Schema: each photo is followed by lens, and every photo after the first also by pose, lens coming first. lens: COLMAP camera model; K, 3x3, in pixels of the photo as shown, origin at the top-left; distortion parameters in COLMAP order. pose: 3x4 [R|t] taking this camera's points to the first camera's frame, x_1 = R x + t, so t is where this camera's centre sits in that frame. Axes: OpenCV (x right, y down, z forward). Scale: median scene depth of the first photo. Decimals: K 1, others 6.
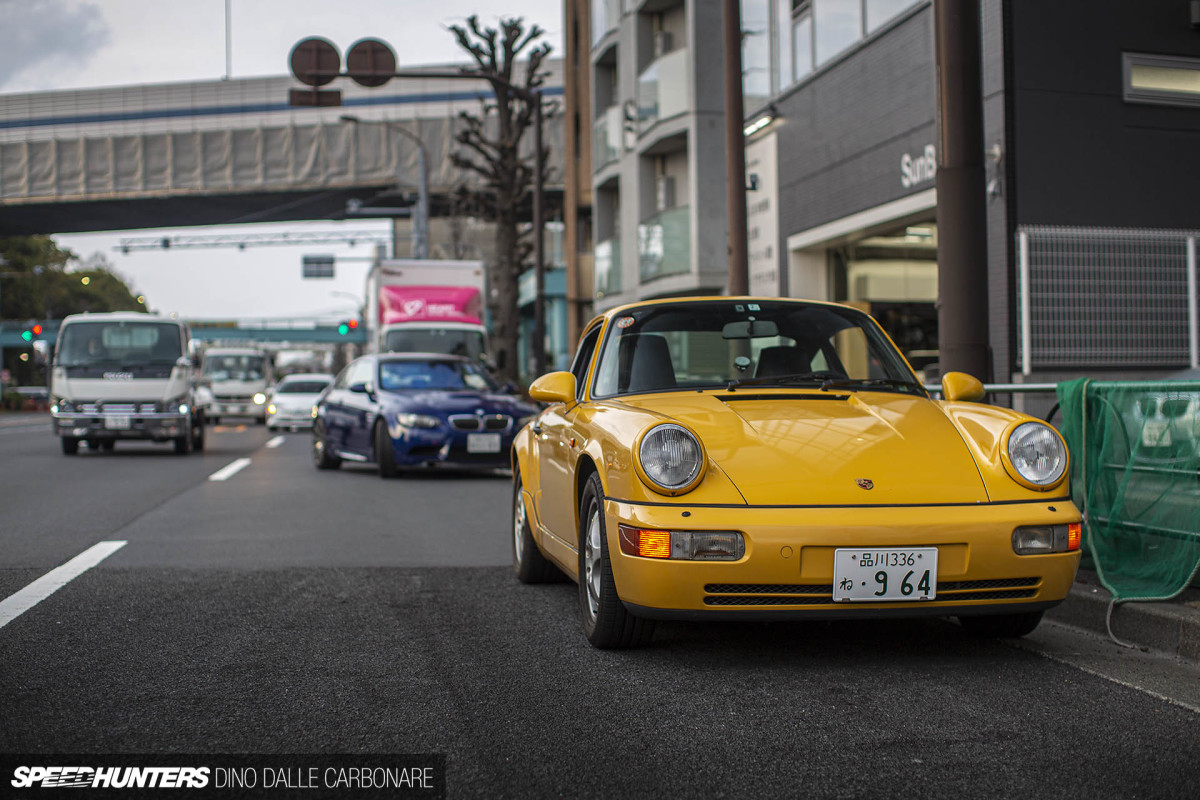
lens RADIAL K [[1755.8, 0, 600.5], [0, 1755.8, 400.4], [0, 0, 1]] dist [-0.055723, 0.000000]
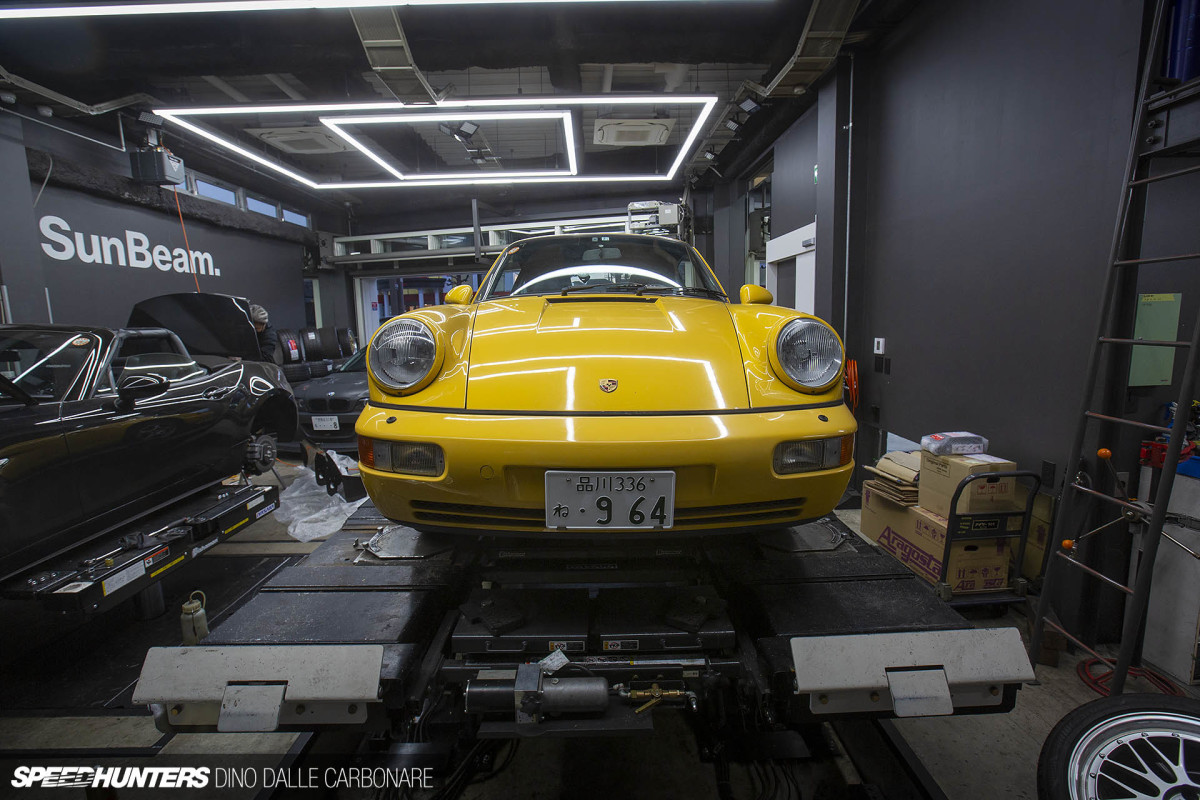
lens RADIAL K [[542.2, 0, 595.9], [0, 542.2, 394.1], [0, 0, 1]] dist [-0.012051, -0.000348]
pose [[0.992083, 0.019402, -0.124073, 0.186246], [-0.001919, 0.990220, 0.139504, 0.013827], [0.125566, -0.138162, 0.982418, 0.752553]]
